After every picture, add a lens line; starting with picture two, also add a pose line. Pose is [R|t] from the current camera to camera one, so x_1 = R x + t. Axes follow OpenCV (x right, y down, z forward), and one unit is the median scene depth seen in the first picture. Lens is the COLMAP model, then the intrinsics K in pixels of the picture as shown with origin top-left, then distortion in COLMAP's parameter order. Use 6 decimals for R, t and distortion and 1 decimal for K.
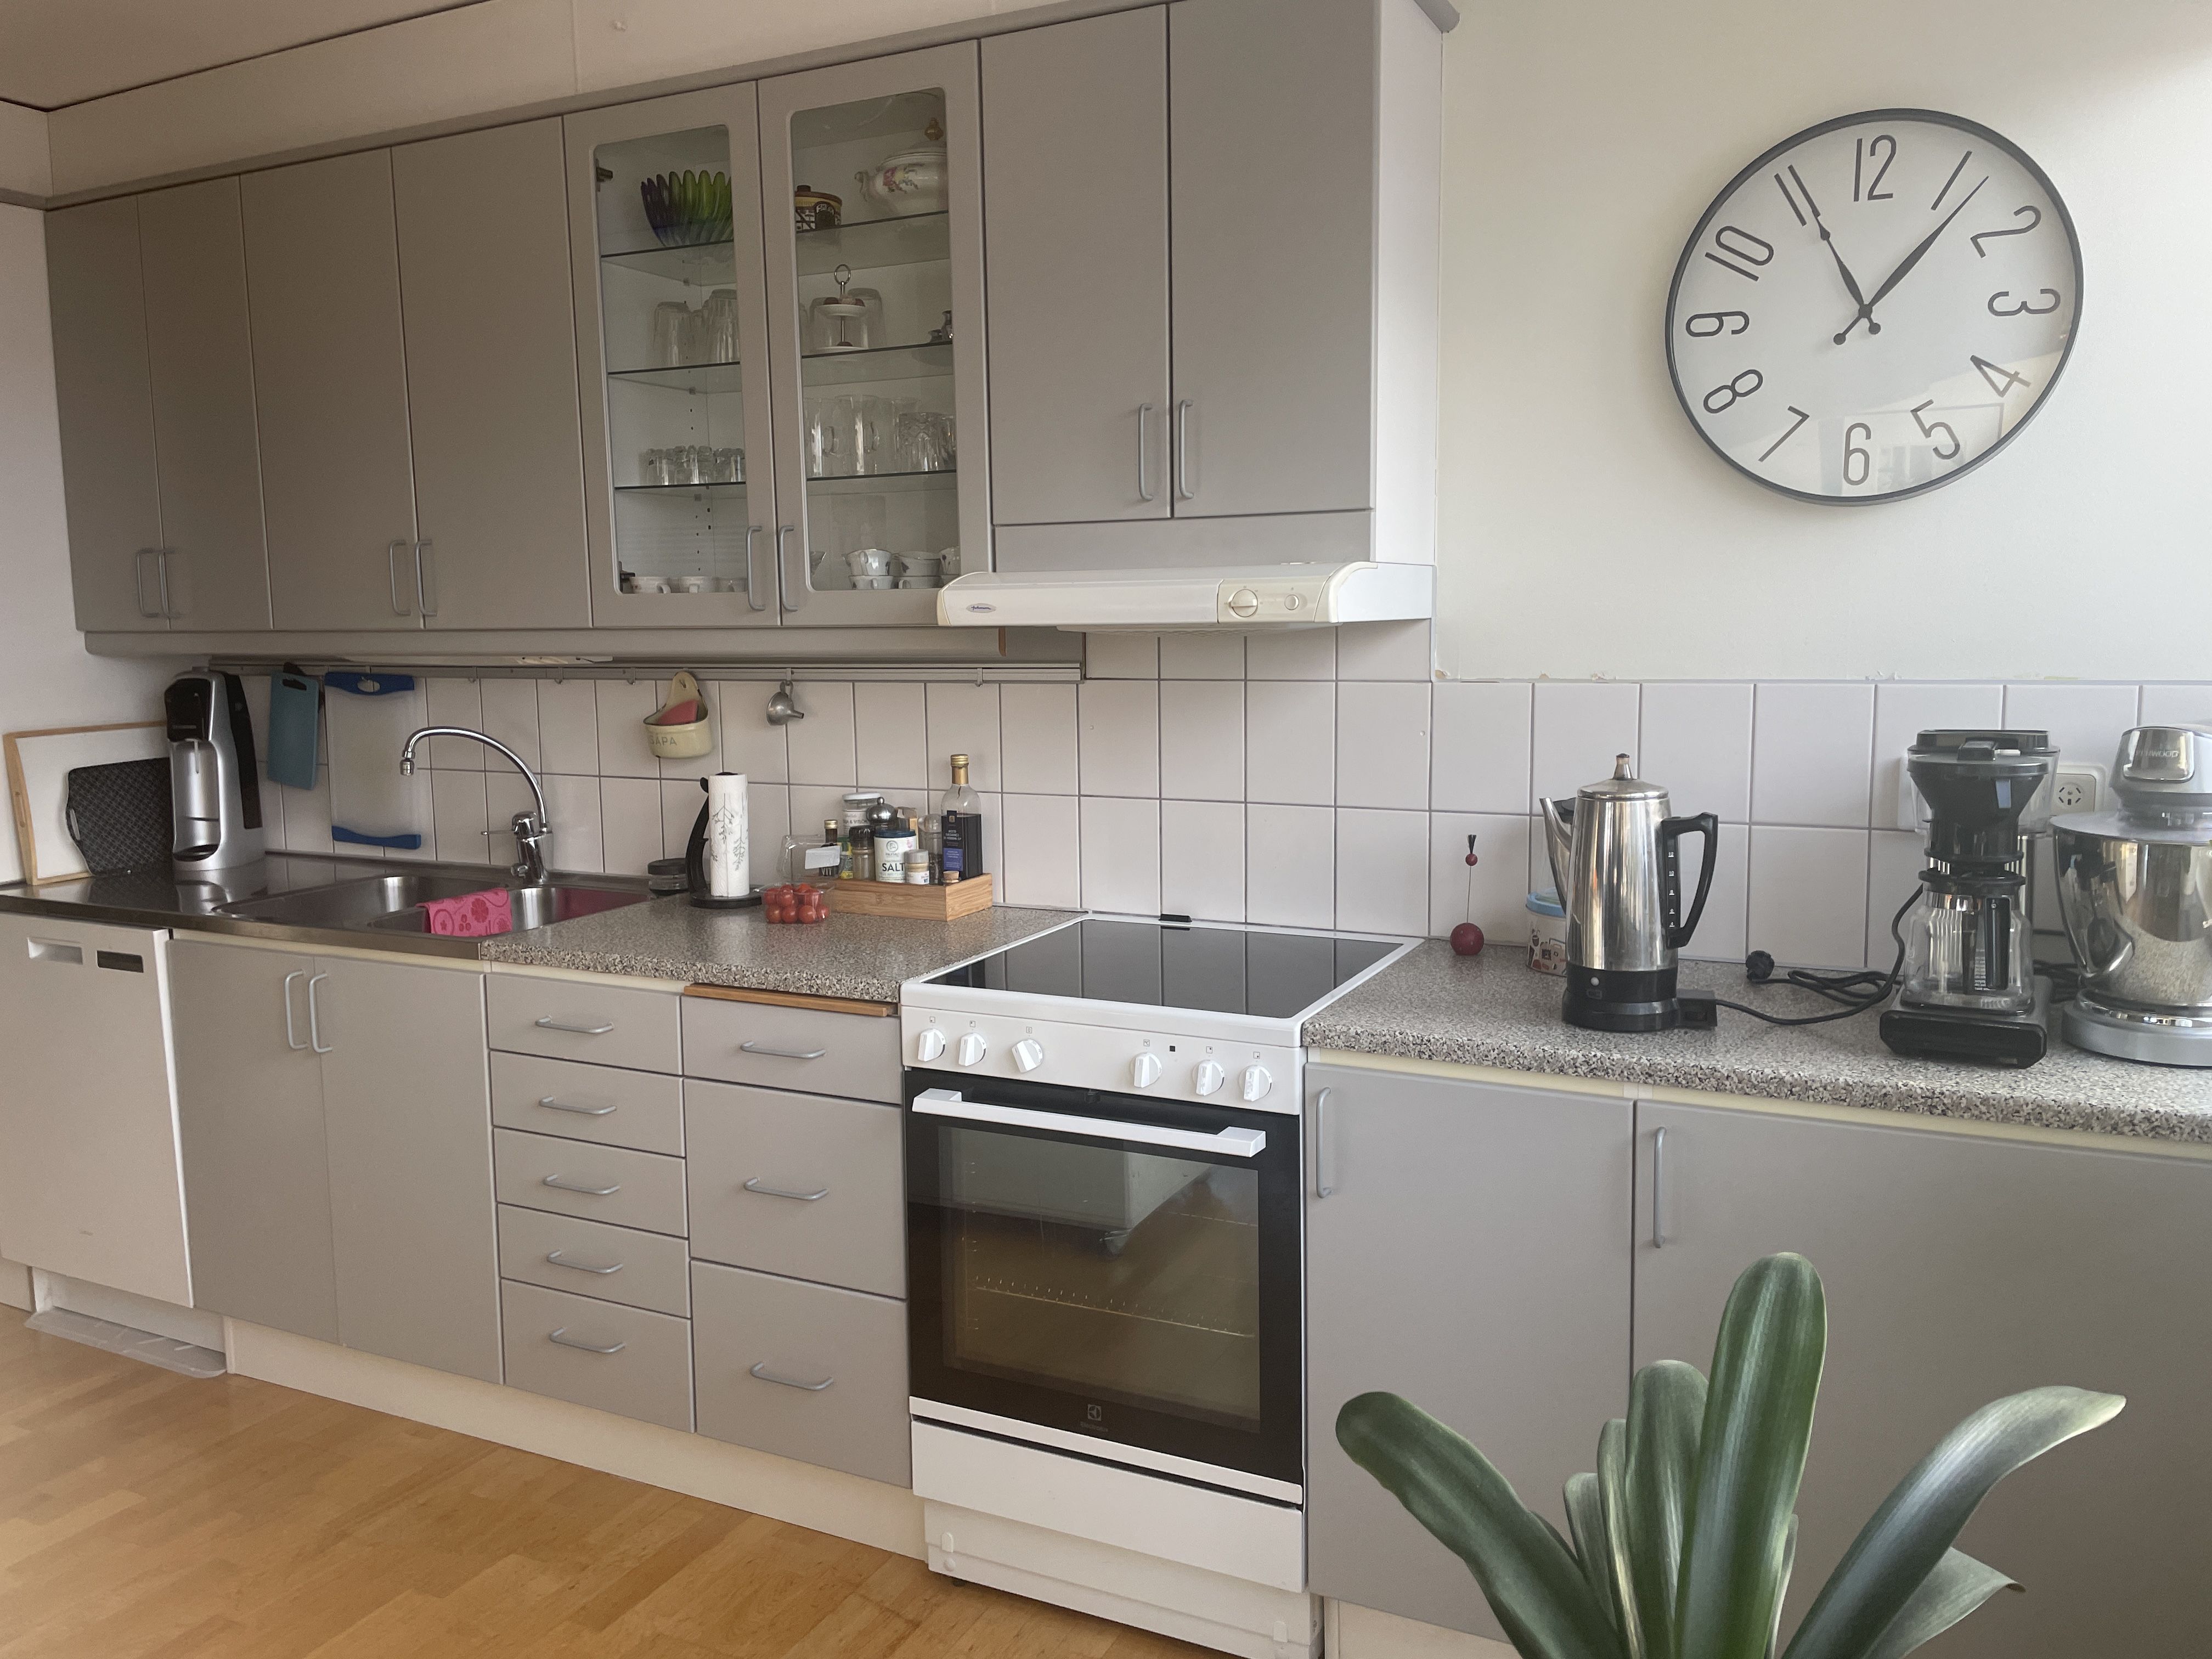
lens RADIAL K [[1661.8, 0, 1115.6], [0, 1661.8, 804.3], [0, 0, 1]] dist [0.093591, -0.123705]
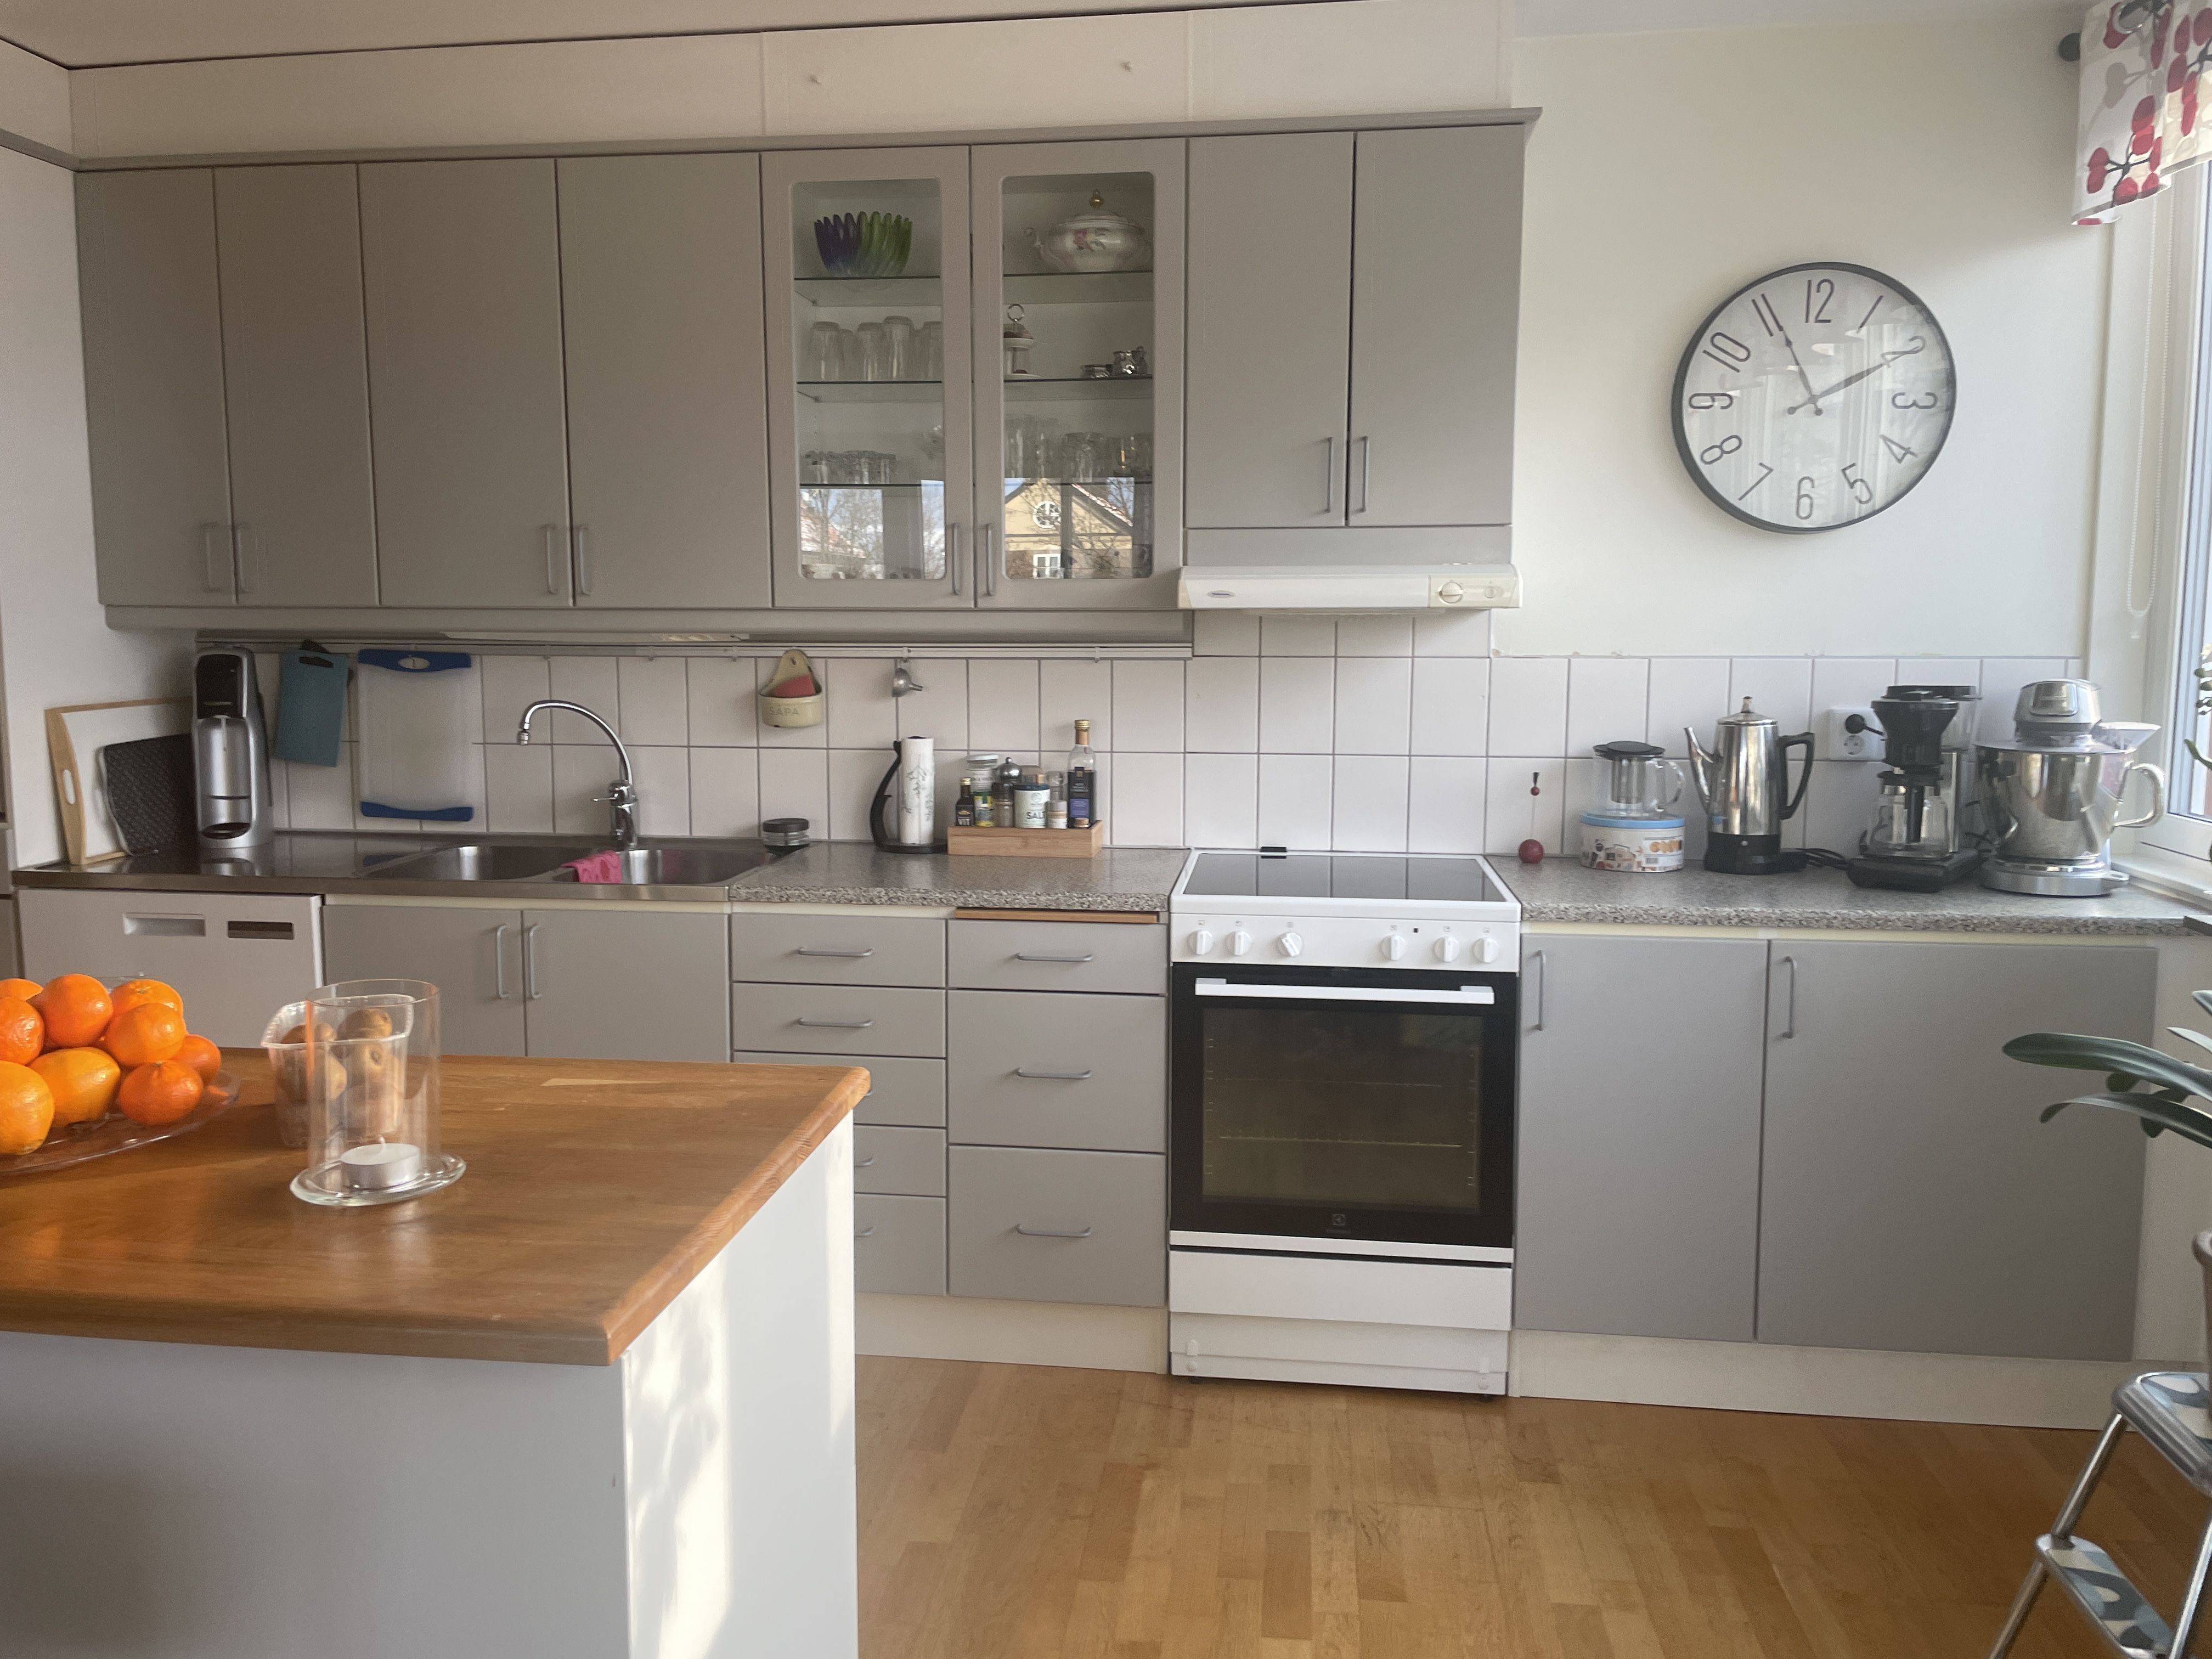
lens RADIAL K [[1661.8, 0, 1081.8], [0, 1661.8, 801.7], [0, 0, 1]] dist [0.093591, -0.123705]
pose [[0.946697, -0.020054, 0.321501, -0.482363], [0.022540, 0.999738, -0.004010, 0.033705], [-0.321336, 0.011043, 0.946901, -0.124725]]
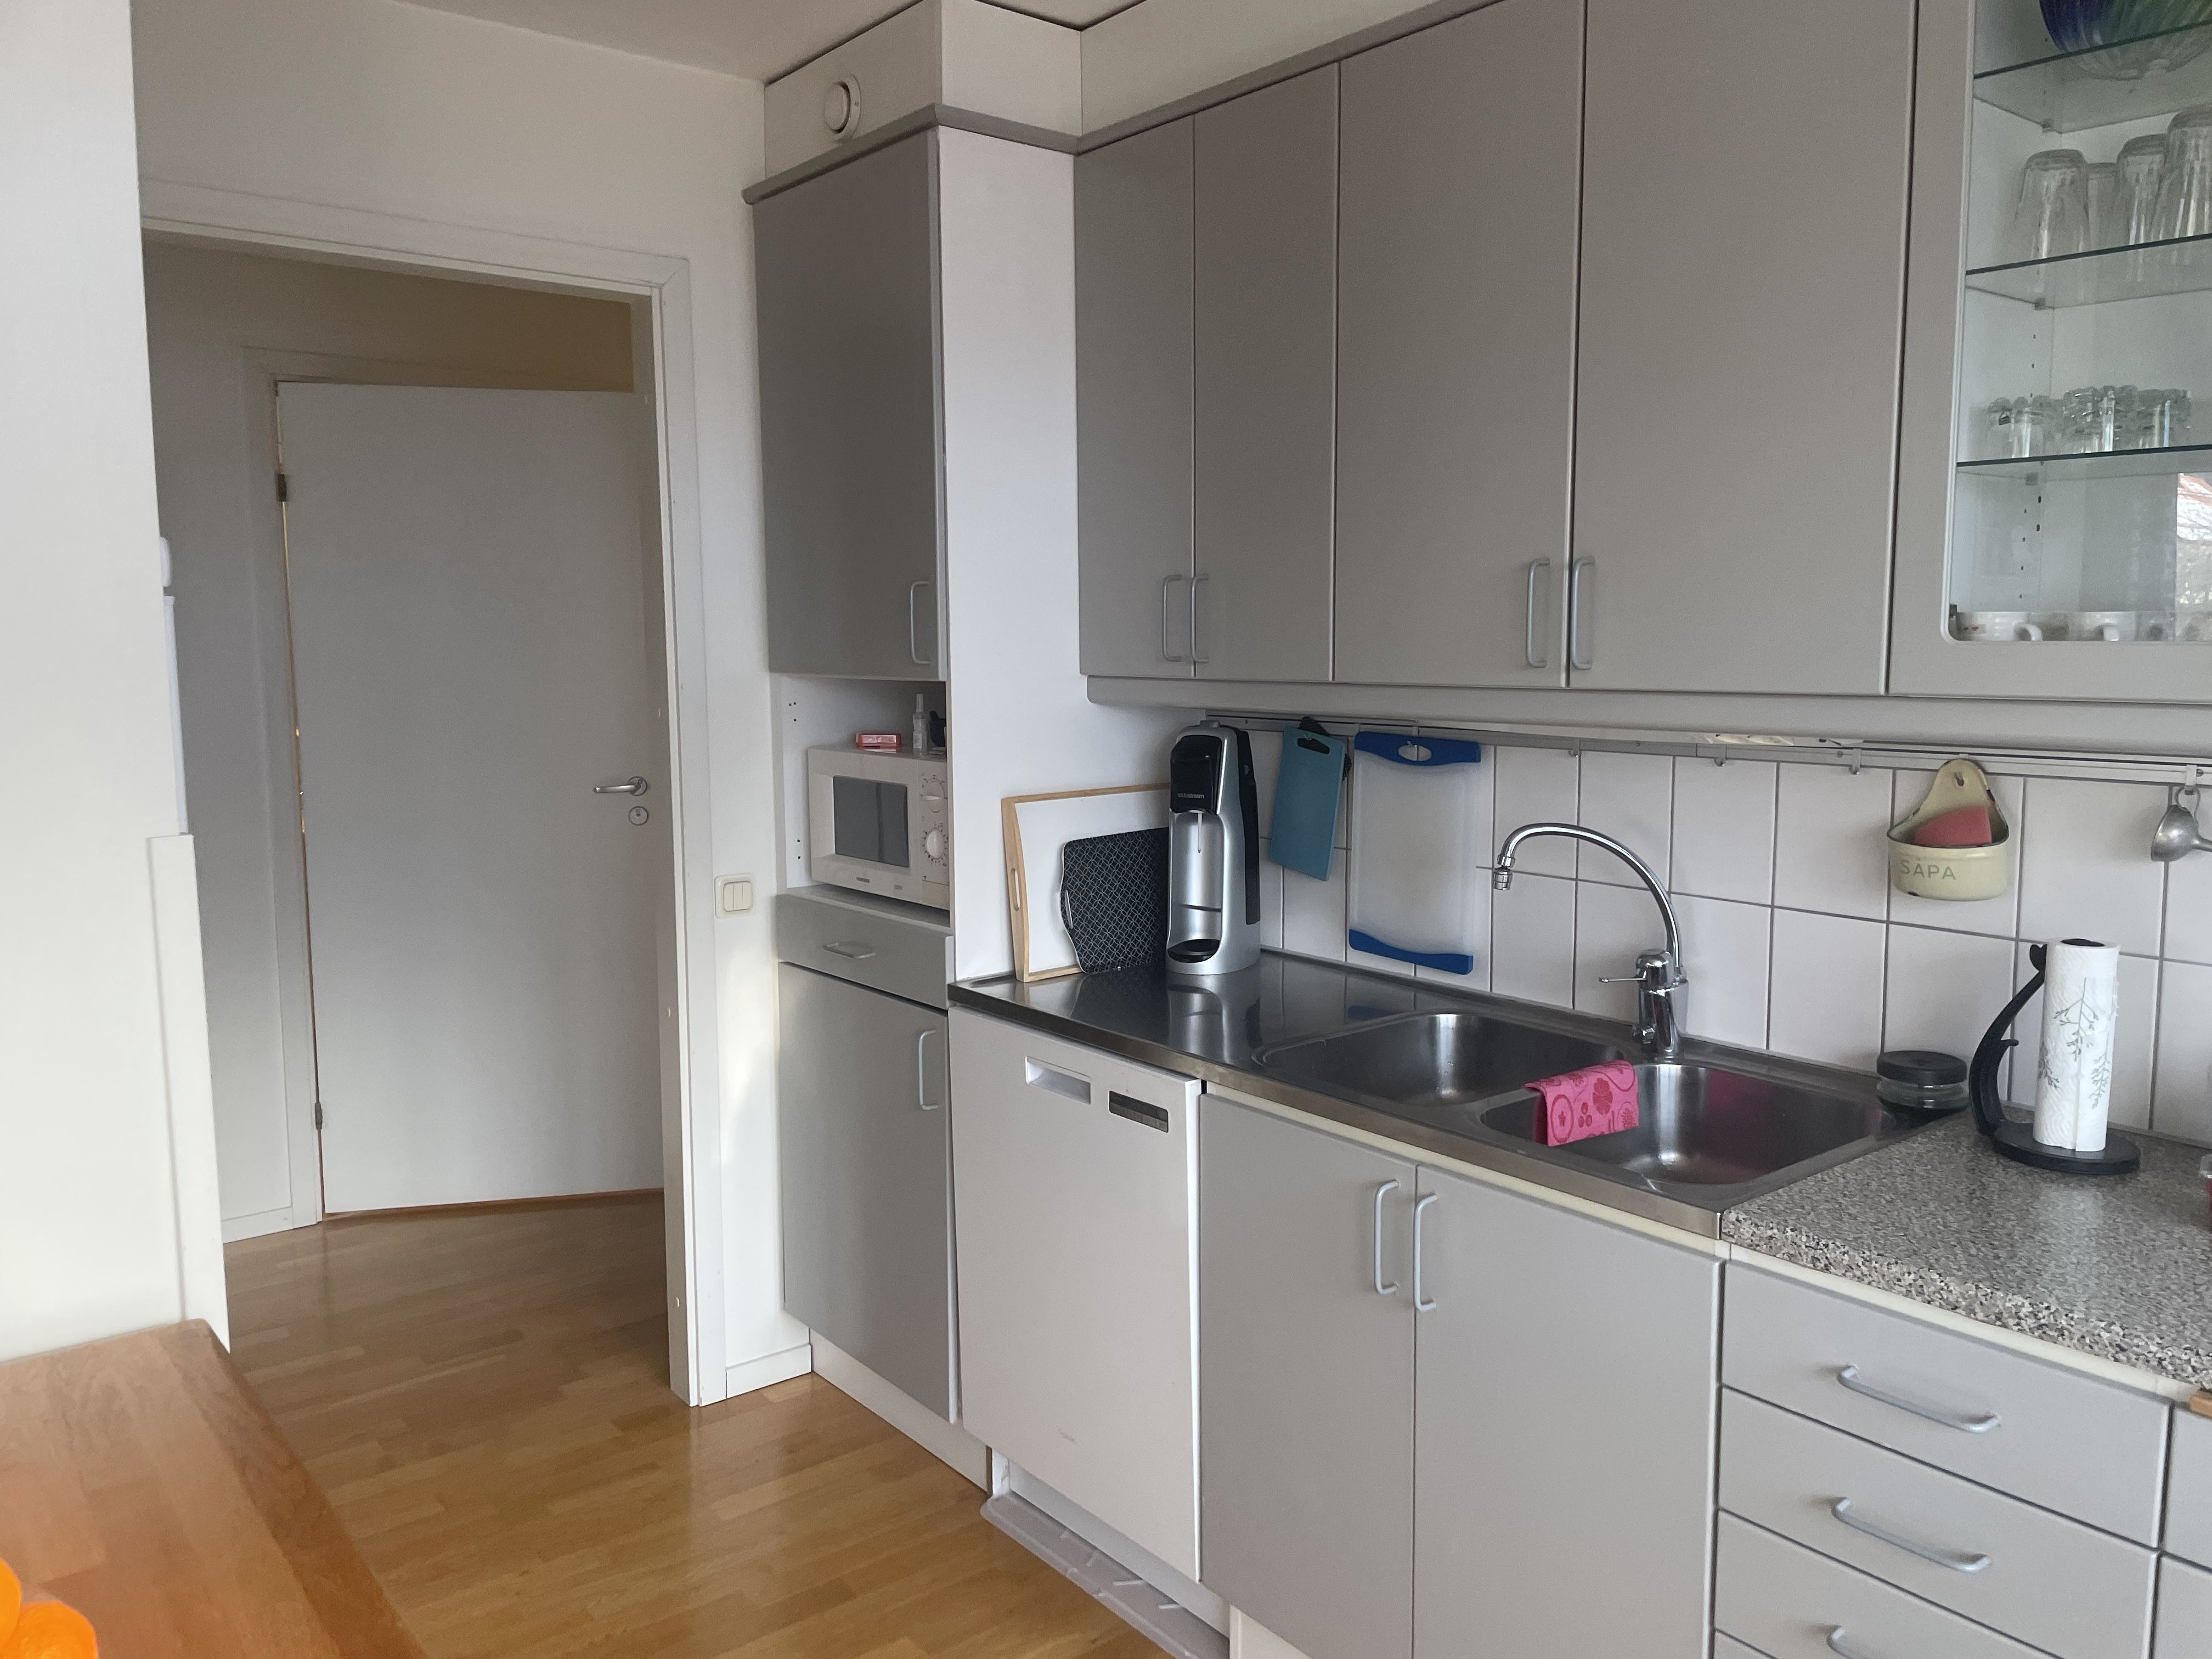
lens RADIAL K [[1661.8, 0, 1126.9], [0, 1661.8, 821.1], [0, 0, 1]] dist [0.093591, -0.123705]
pose [[0.909632, 0.055742, -0.411658, -0.311273], [-0.054378, 0.998407, 0.015035, -0.054338], [0.411841, 0.008709, 0.911214, 0.328546]]
